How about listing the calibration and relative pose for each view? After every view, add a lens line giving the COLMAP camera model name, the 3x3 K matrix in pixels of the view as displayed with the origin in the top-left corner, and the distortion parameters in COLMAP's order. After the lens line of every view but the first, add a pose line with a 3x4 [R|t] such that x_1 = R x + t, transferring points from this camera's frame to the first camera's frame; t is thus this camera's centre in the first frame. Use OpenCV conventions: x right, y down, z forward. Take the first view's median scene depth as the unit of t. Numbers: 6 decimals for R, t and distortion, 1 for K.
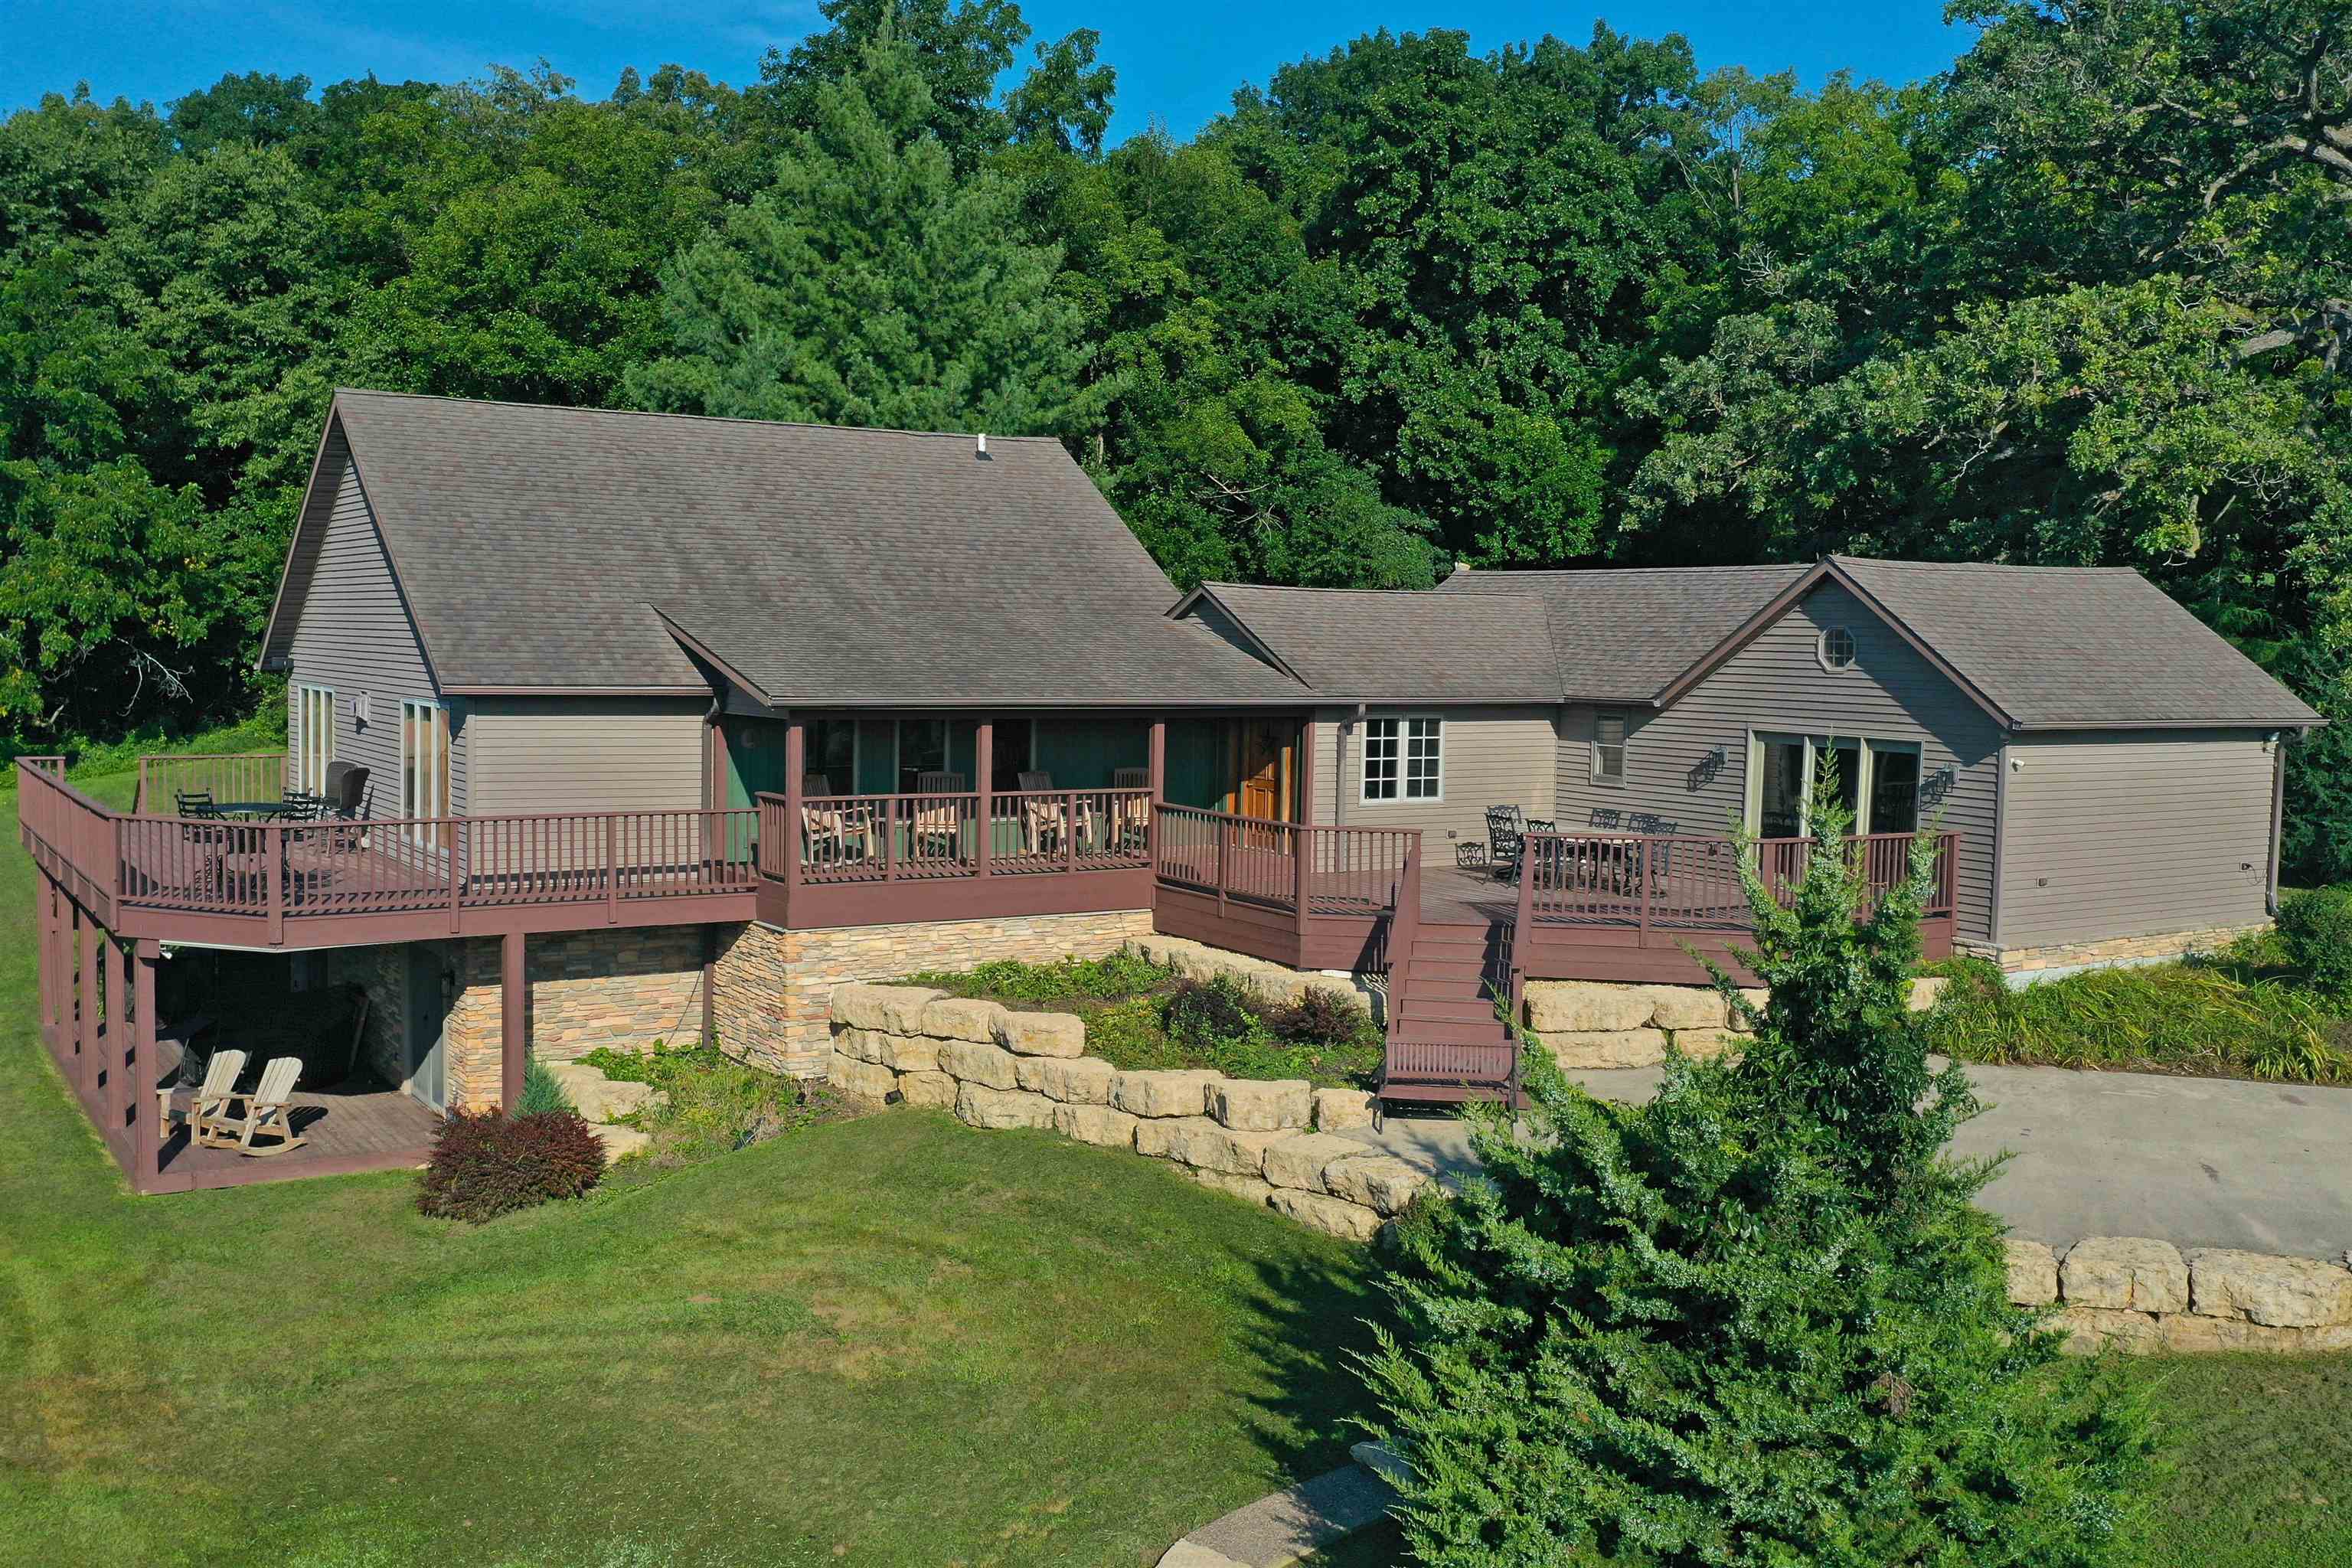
lens RADIAL K [[2140.5, 0, 1153.3], [0, 2140.5, 795.9], [0, 0, 1]] dist [-0.023997, 0.000000]
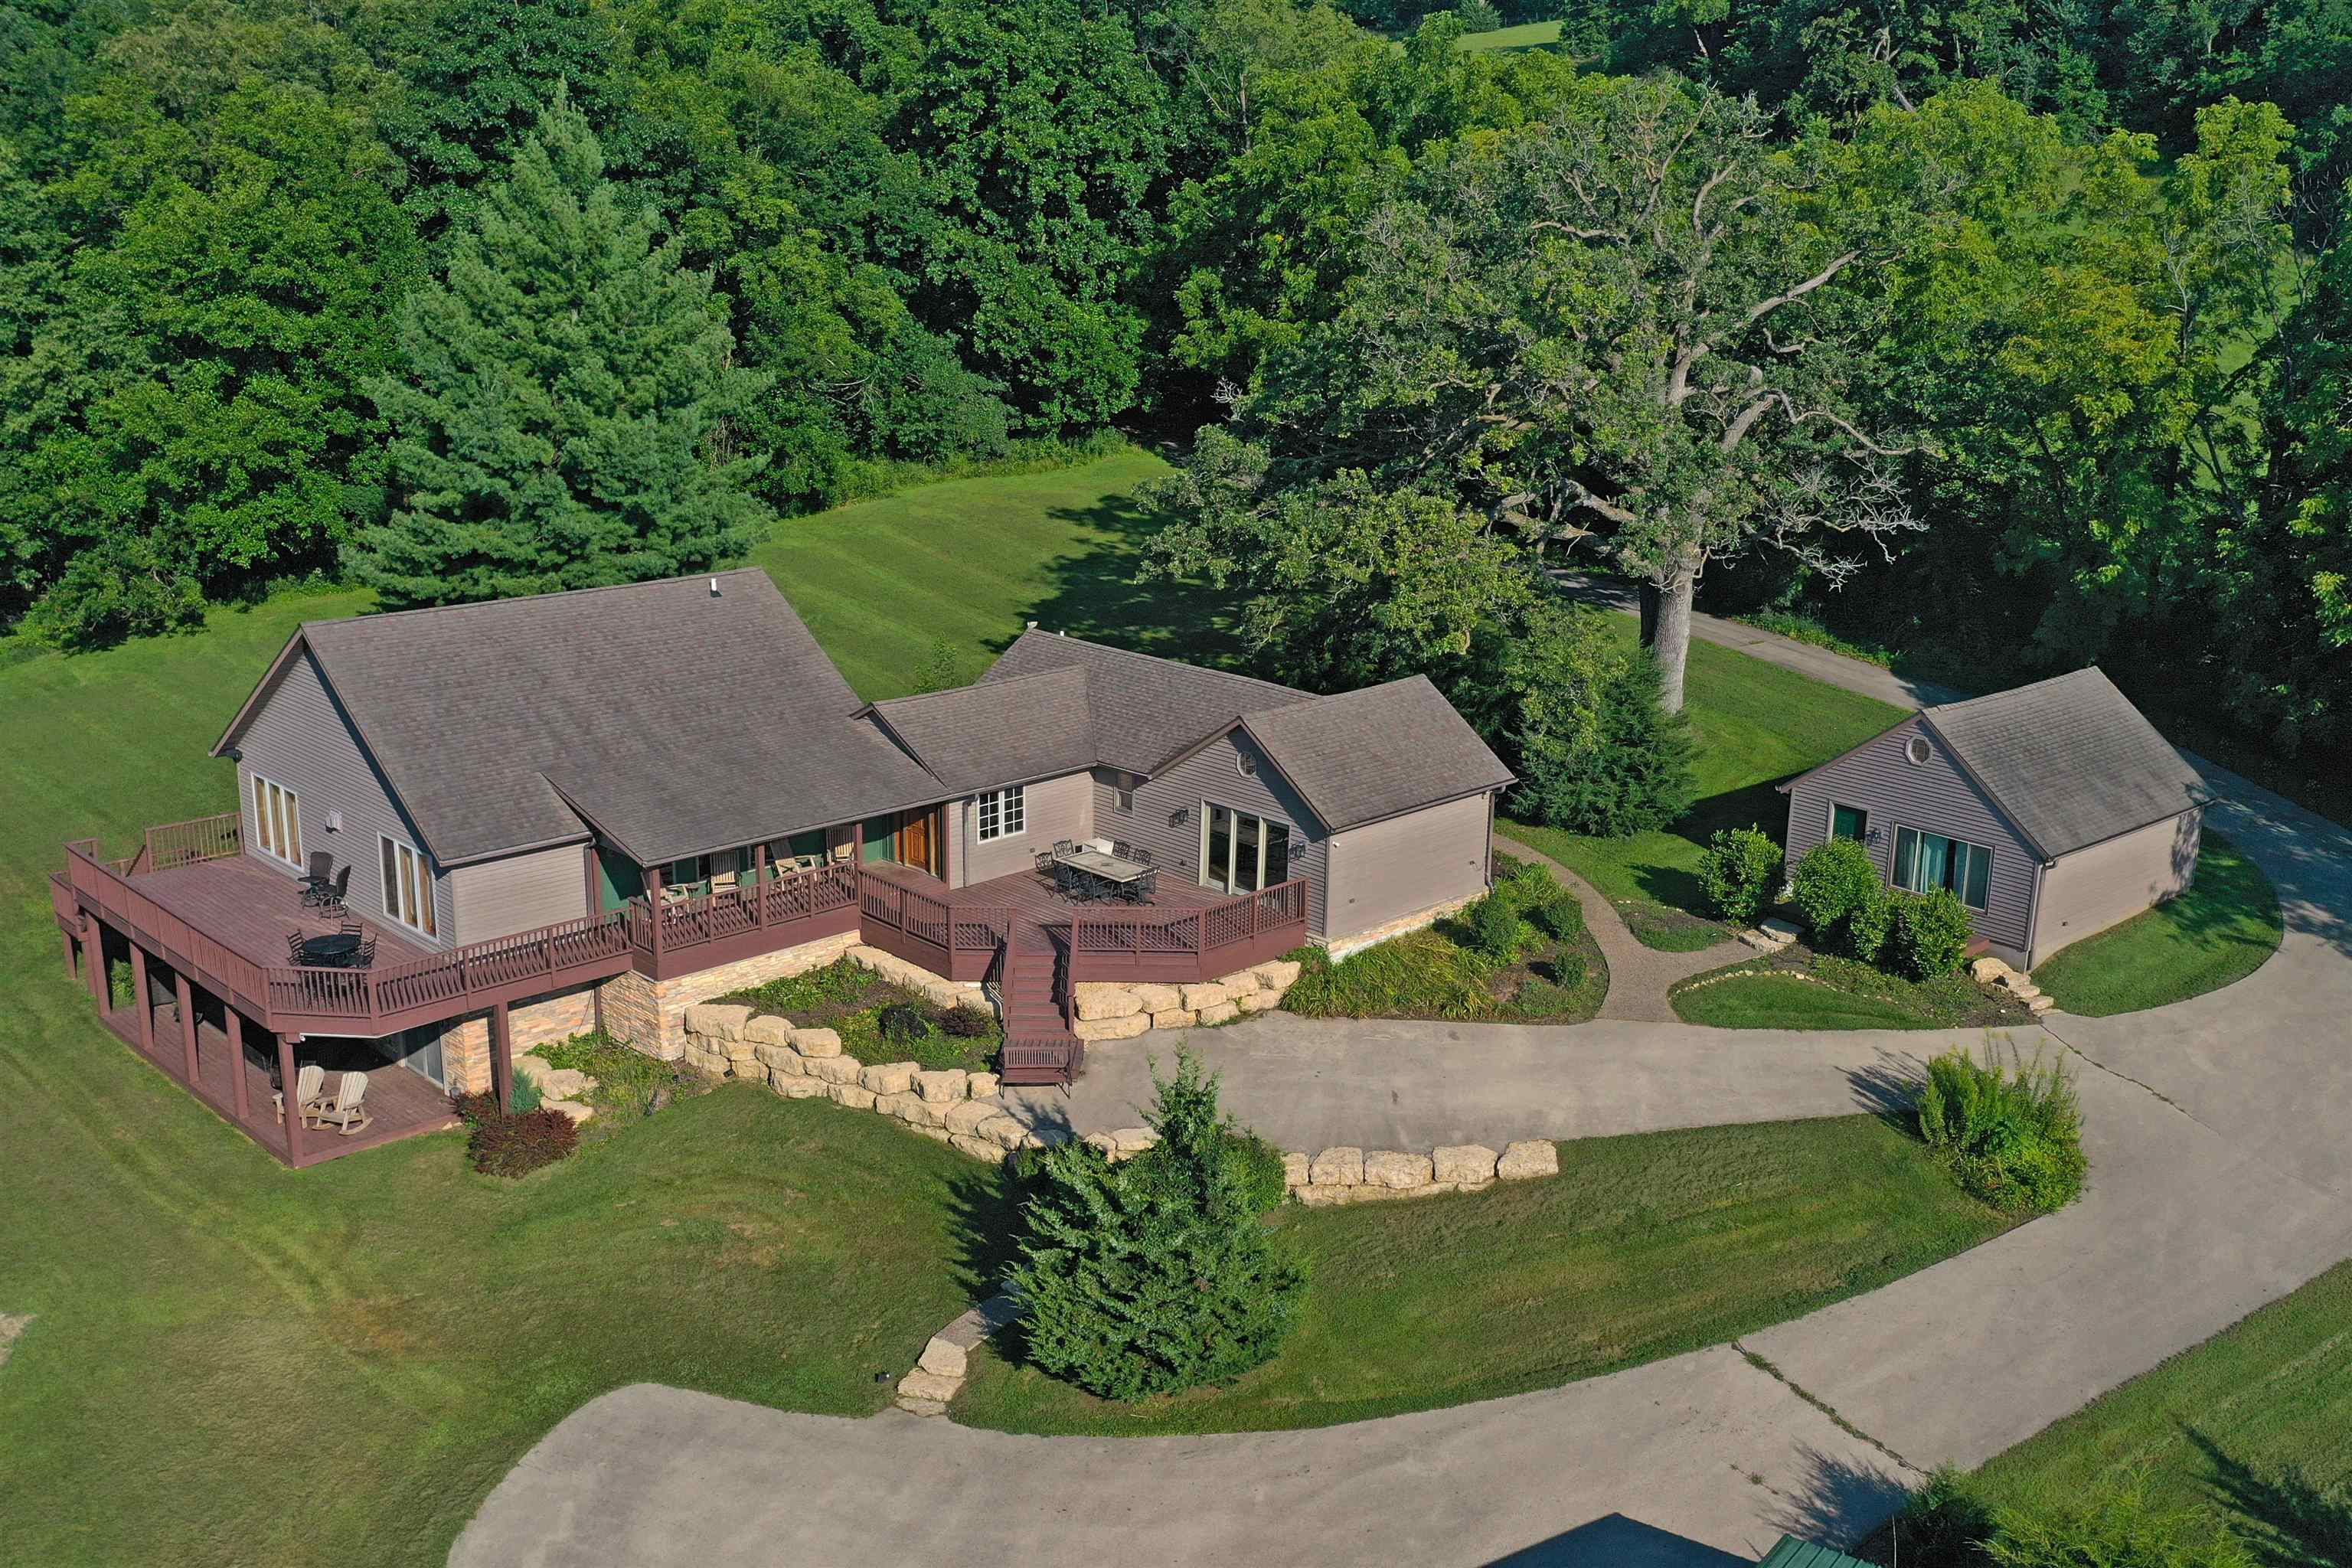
lens RADIAL K [[2140.5, 0, 1194.4], [0, 2140.5, 776.4], [0, 0, 1]] dist [-0.023997, 0.000000]
pose [[0.976325, -0.060533, 0.207665, -0.086477], [0.019509, 0.980774, 0.194169, -0.390950], [-0.215426, -0.185520, 0.958736, -0.665149]]
